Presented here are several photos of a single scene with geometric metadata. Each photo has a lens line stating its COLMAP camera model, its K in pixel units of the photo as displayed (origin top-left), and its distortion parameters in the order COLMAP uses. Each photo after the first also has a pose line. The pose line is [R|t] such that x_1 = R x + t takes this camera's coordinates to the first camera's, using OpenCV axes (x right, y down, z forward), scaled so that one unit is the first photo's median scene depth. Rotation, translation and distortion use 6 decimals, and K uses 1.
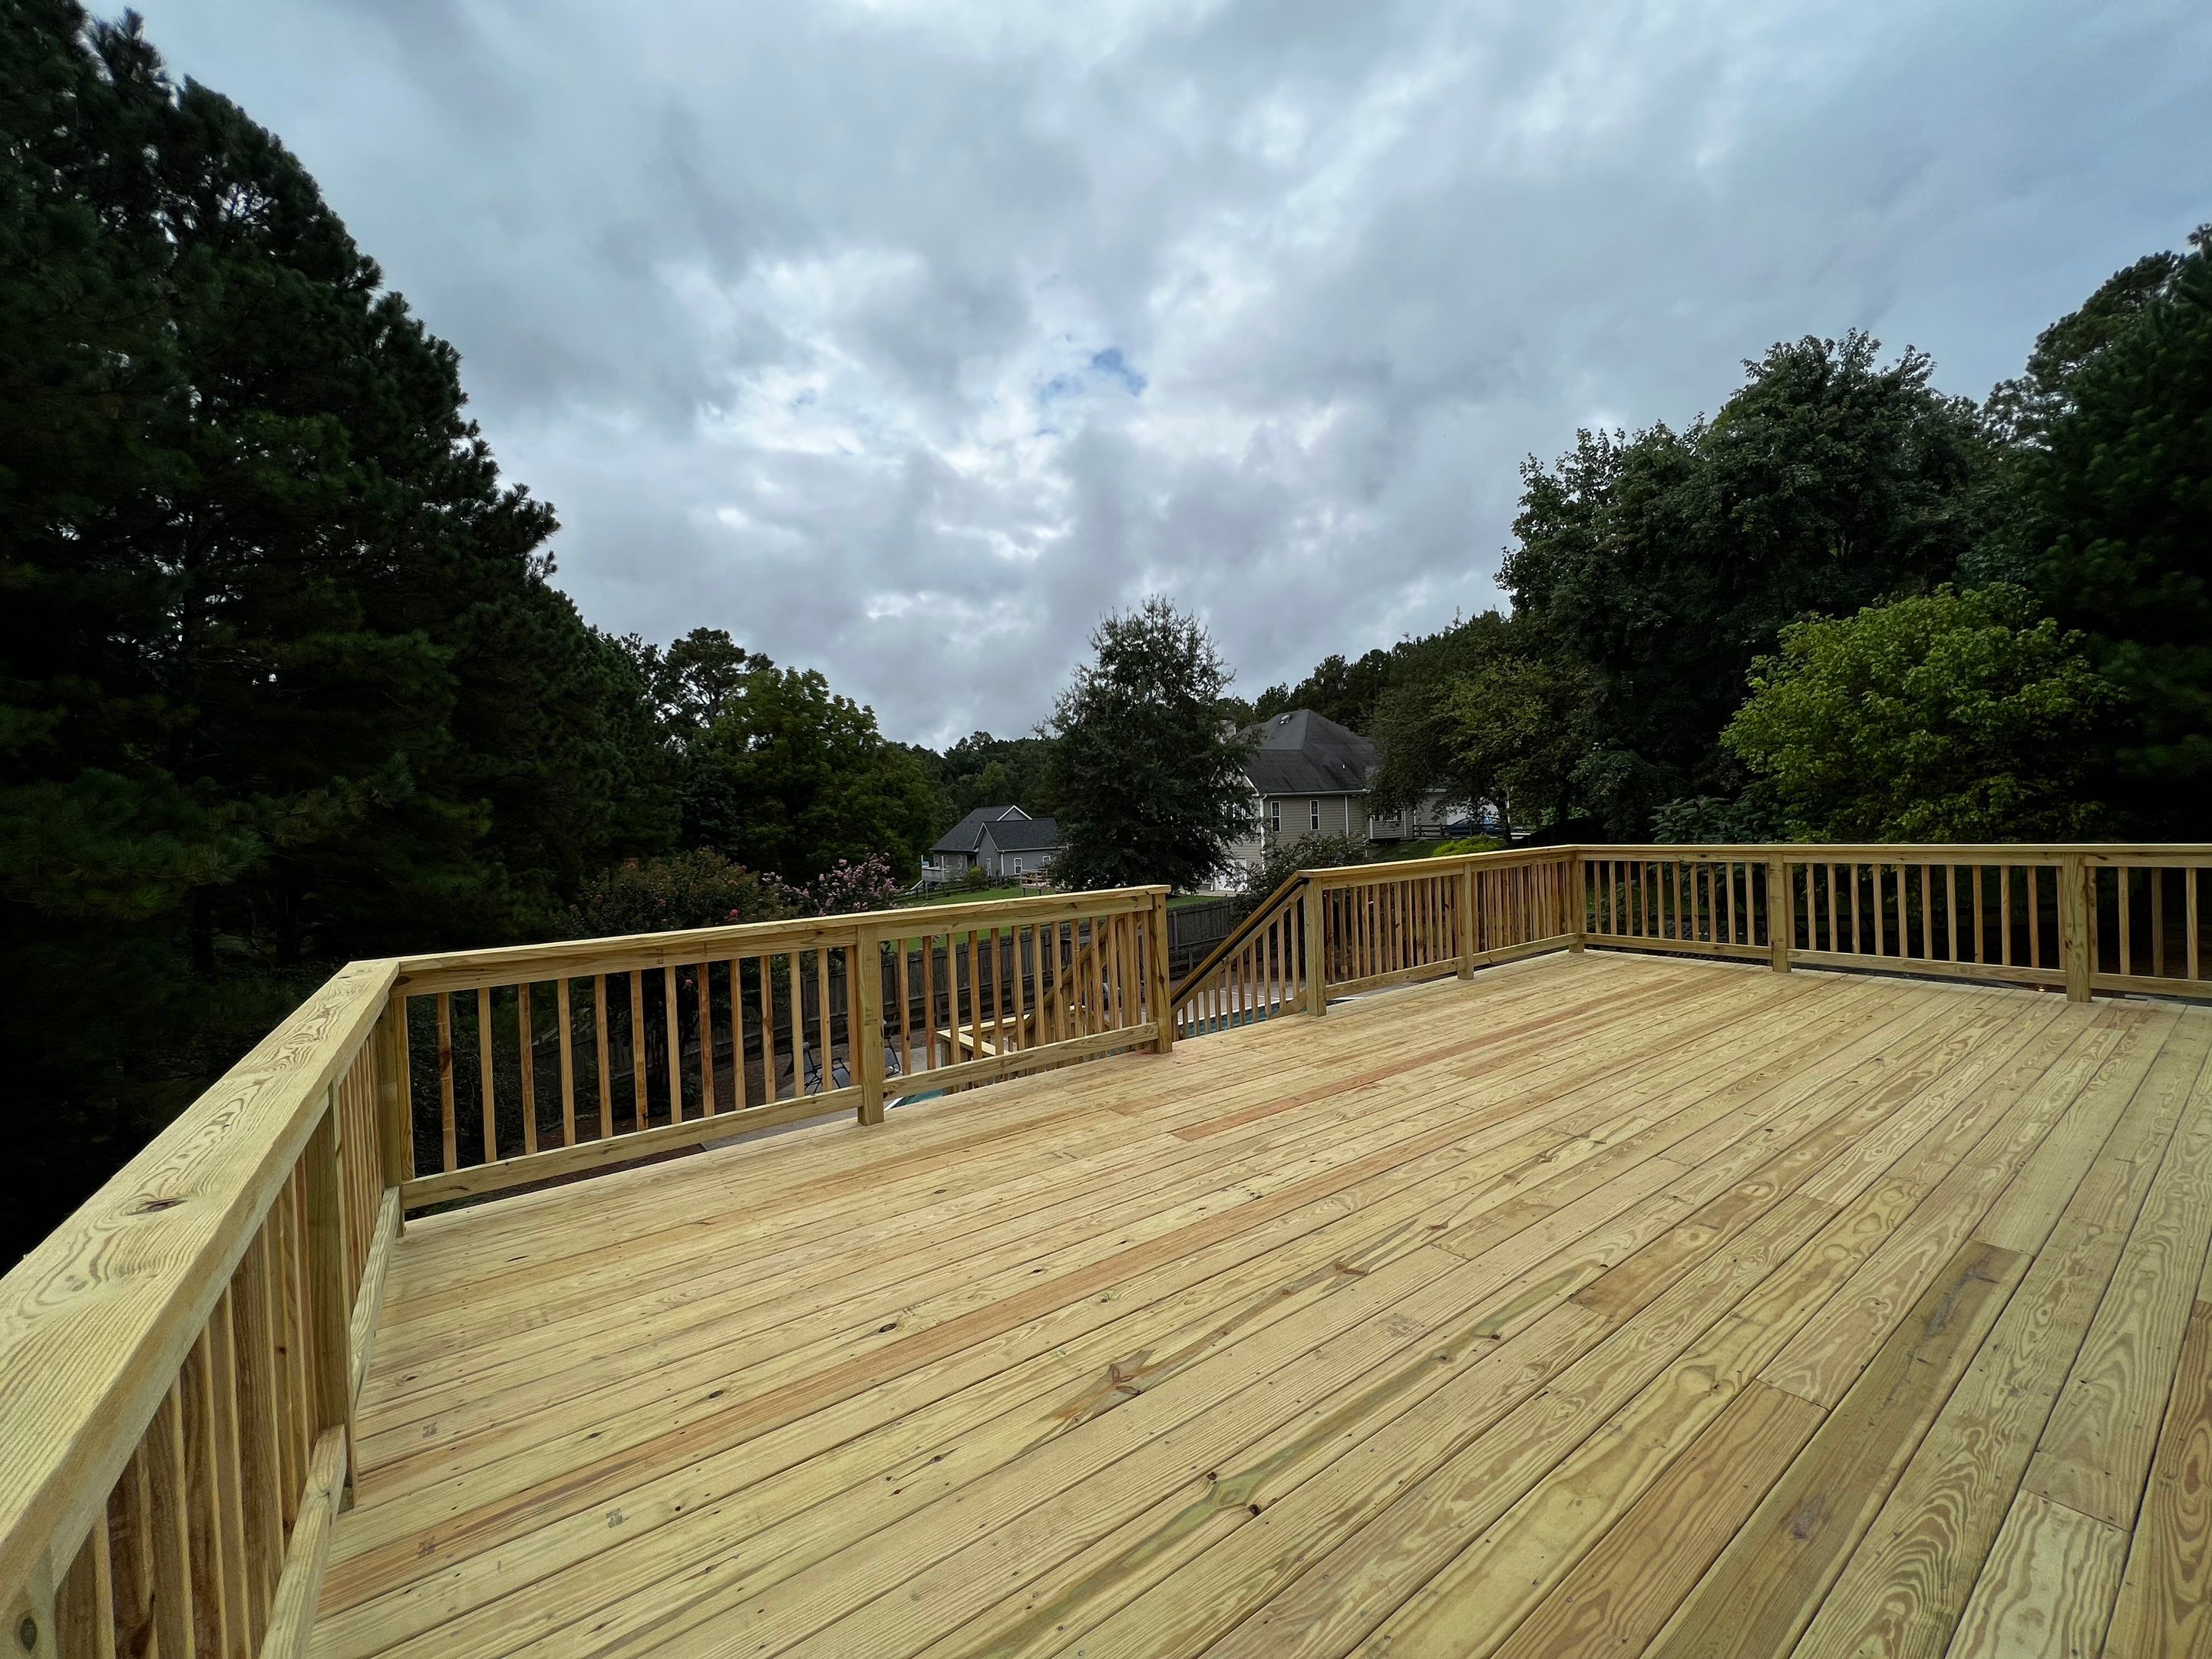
lens RADIAL K [[884.0, 0, 1105.1], [0, 884.0, 839.0], [0, 0, 1]] dist [0.000191, 0.000103]
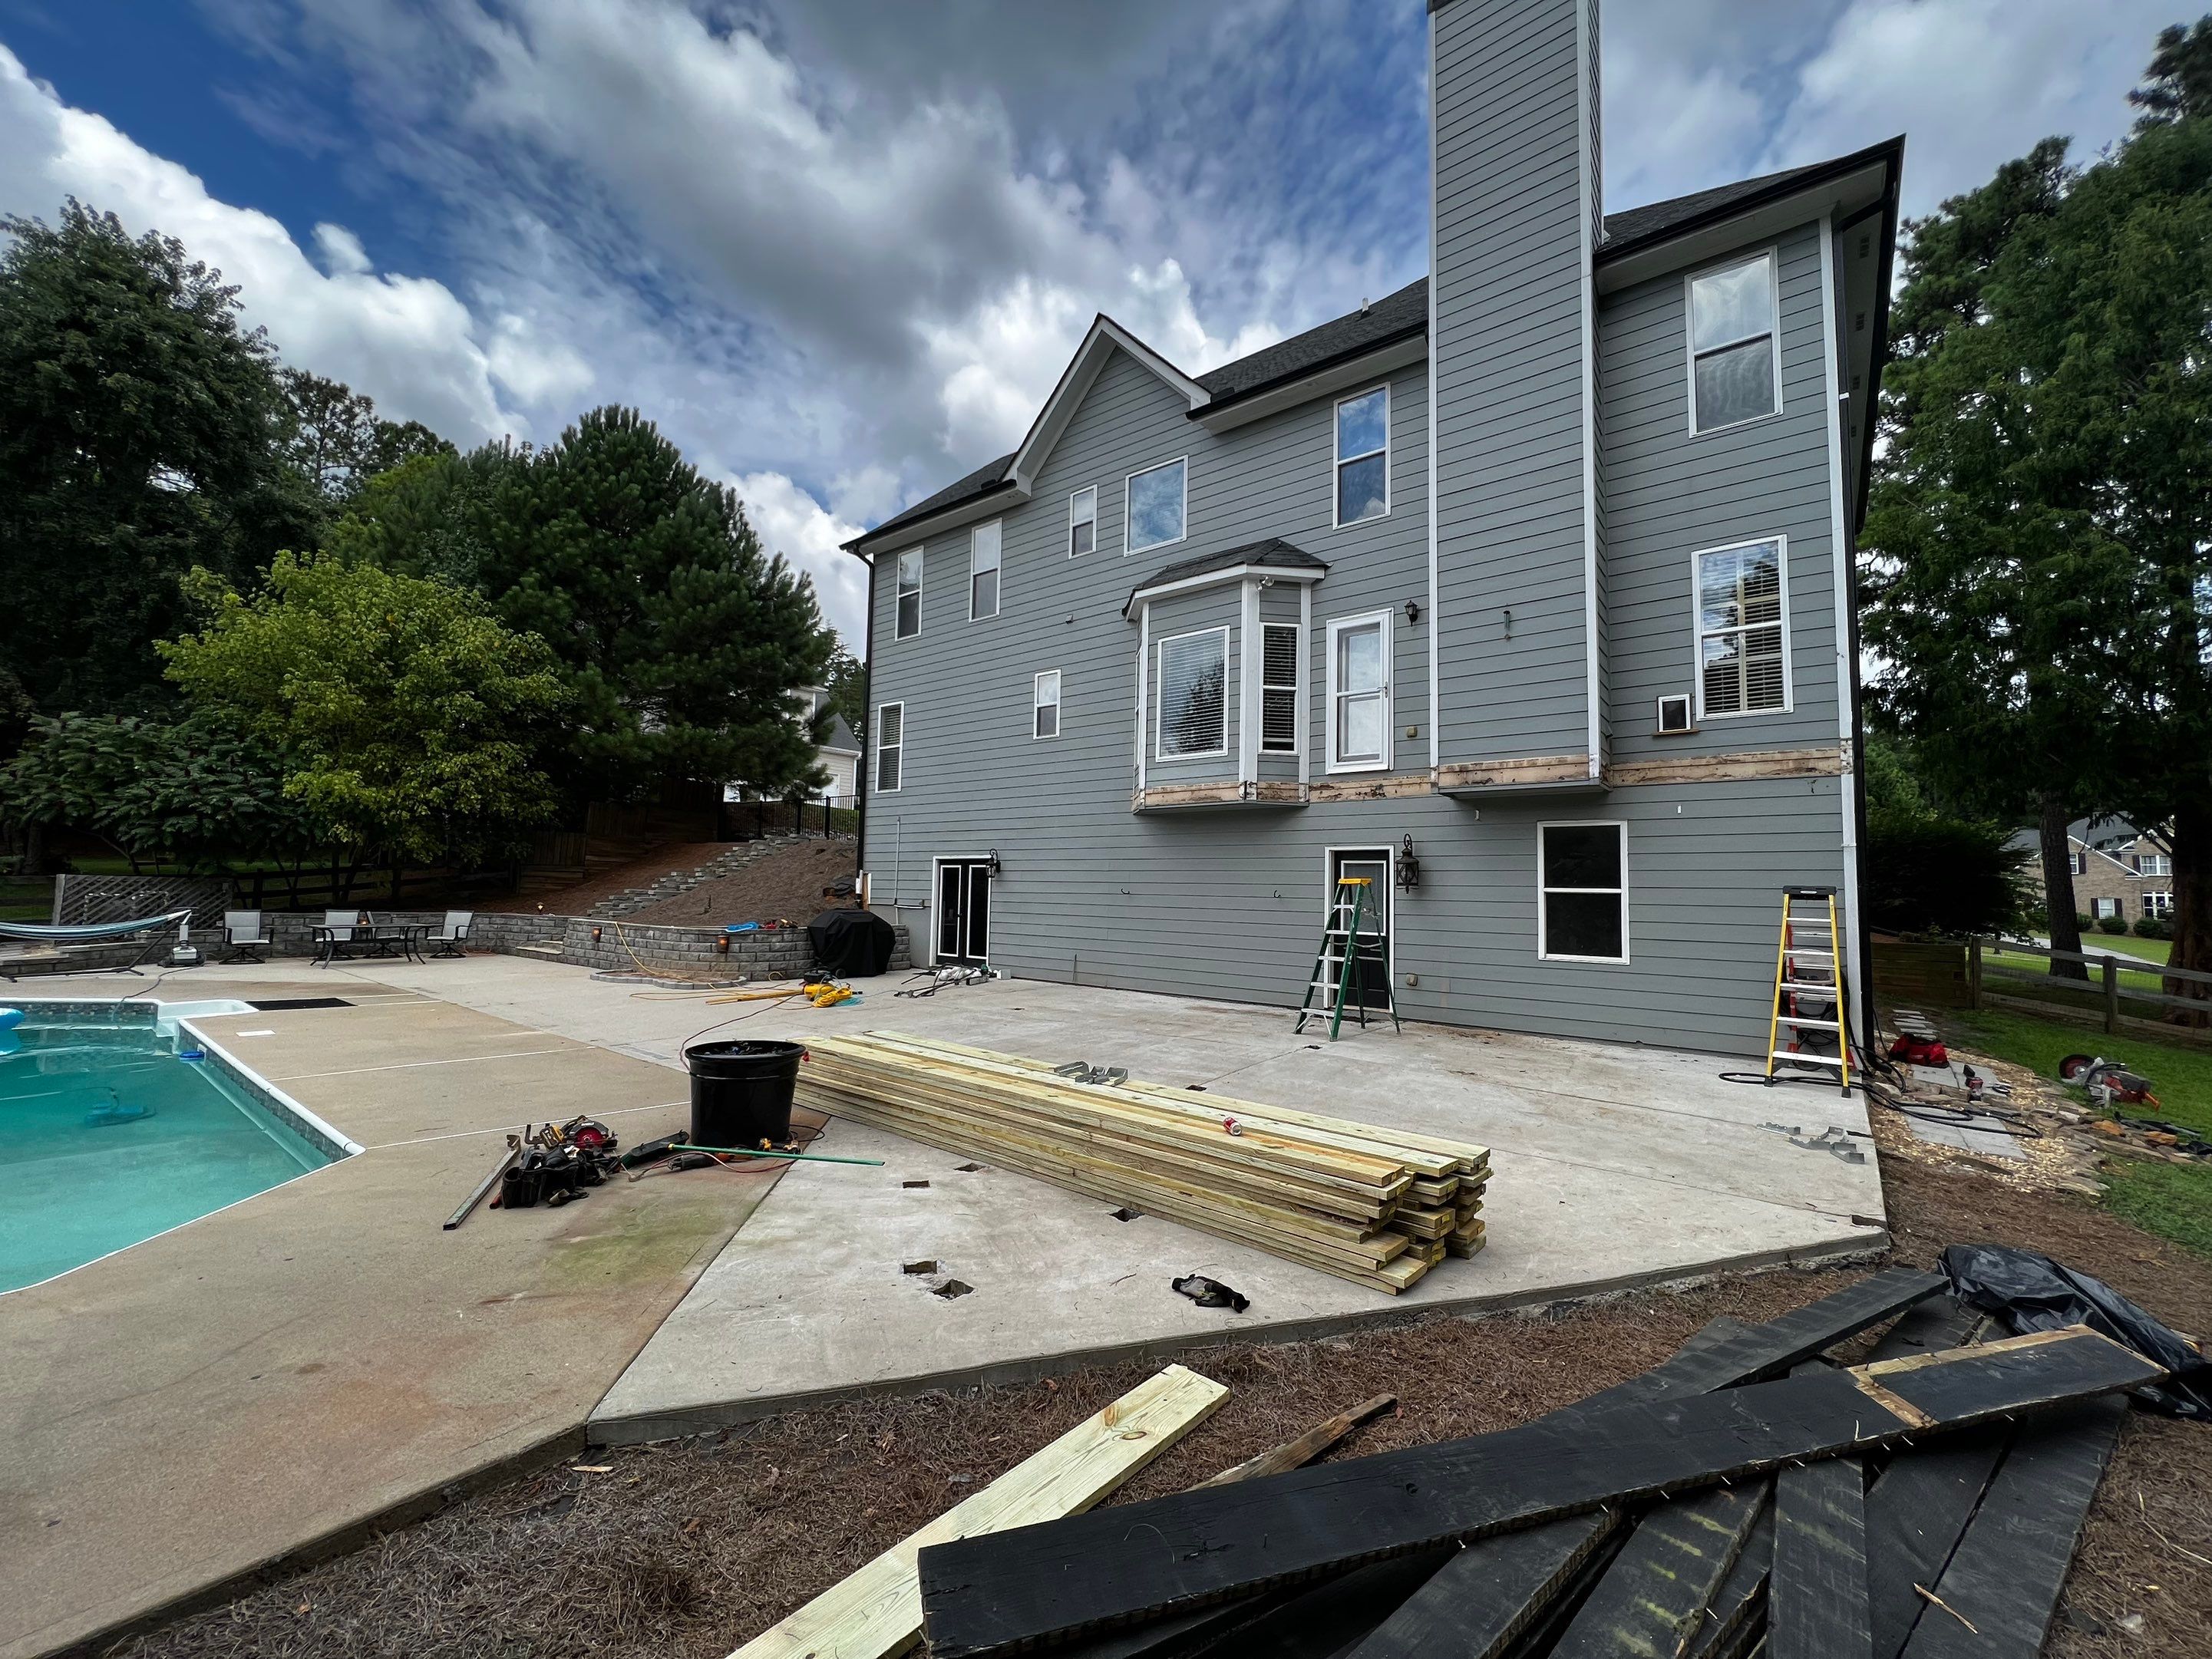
lens RADIAL K [[884.0, 0, 1104.5], [0, 884.0, 829.7], [0, 0, 1]] dist [0.000191, 0.000103]
pose [[-0.262044, 0.105662, 0.959254, -0.717182], [0.003730, 0.994092, -0.108480, 0.359353], [-0.965049, -0.024849, -0.260890, 0.970359]]
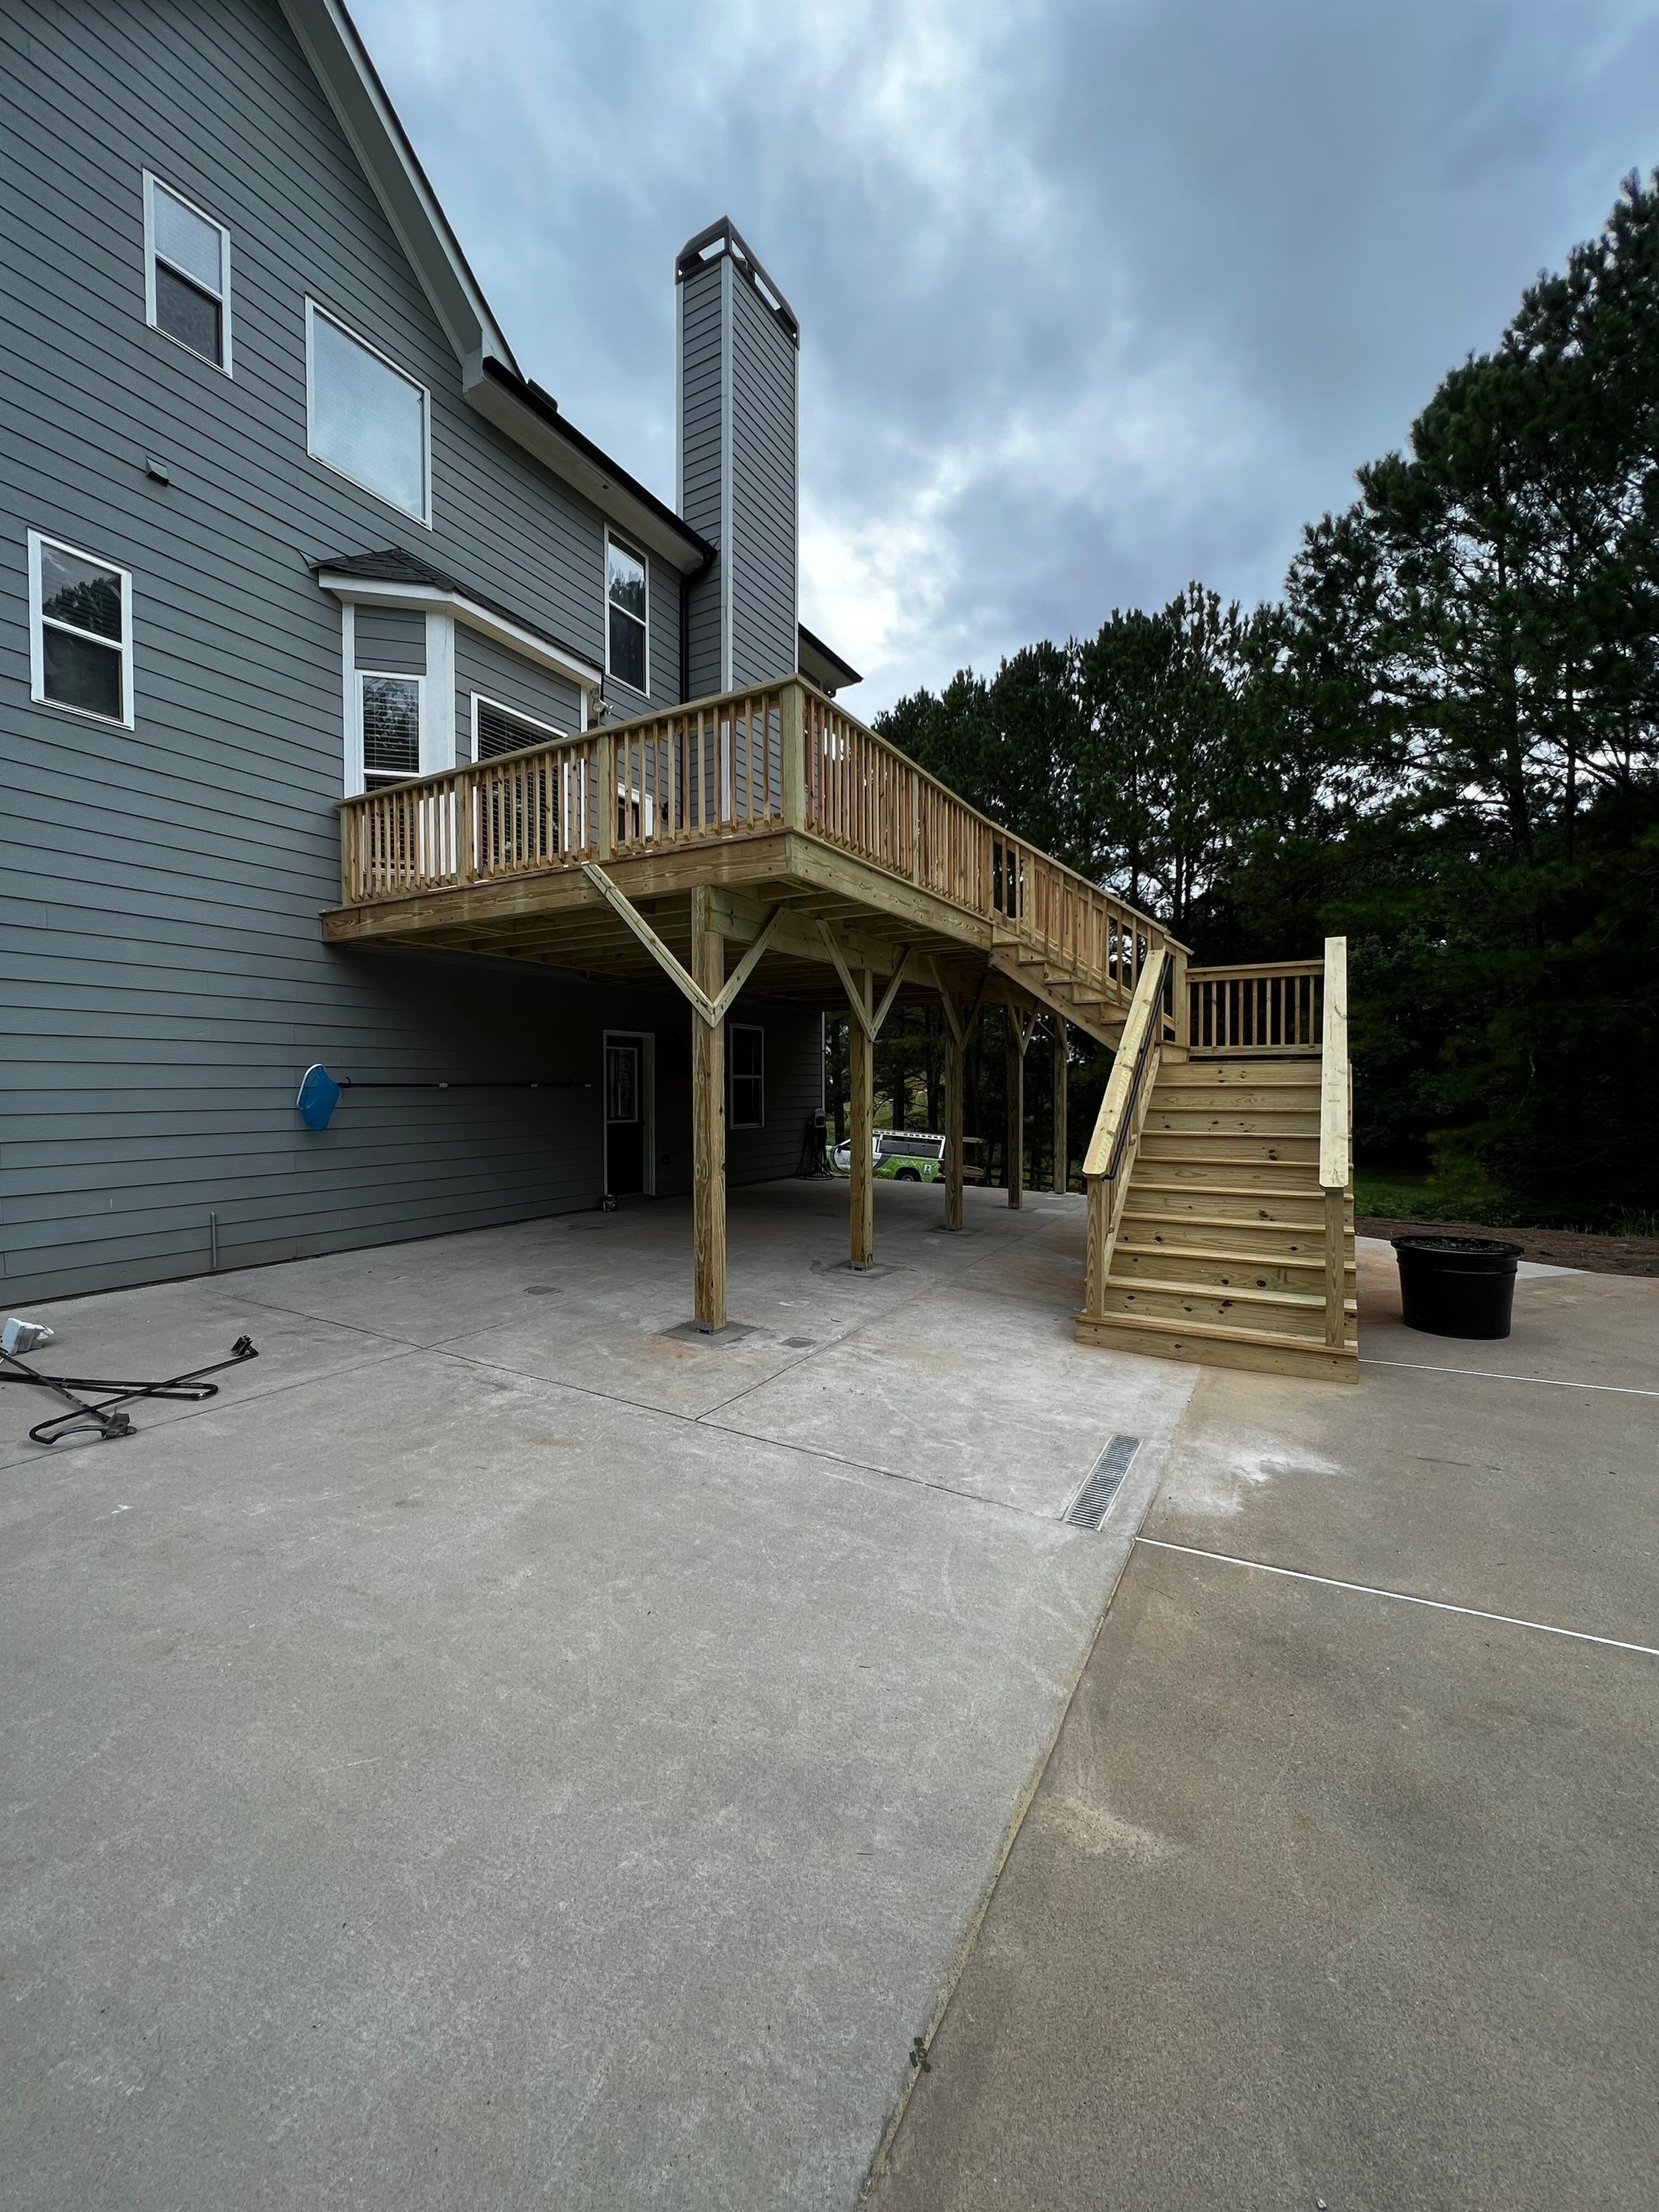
lens RADIAL K [[884.1, 0, 825.5], [0, 884.1, 1109.0], [0, 0, 1]] dist [0.000191, 0.000103]
pose [[-0.910476, 0.054847, -0.409910, 0.765424], [0.034805, 0.997813, 0.056202, 0.288838], [0.412096, 0.036904, -0.910393, 1.568527]]
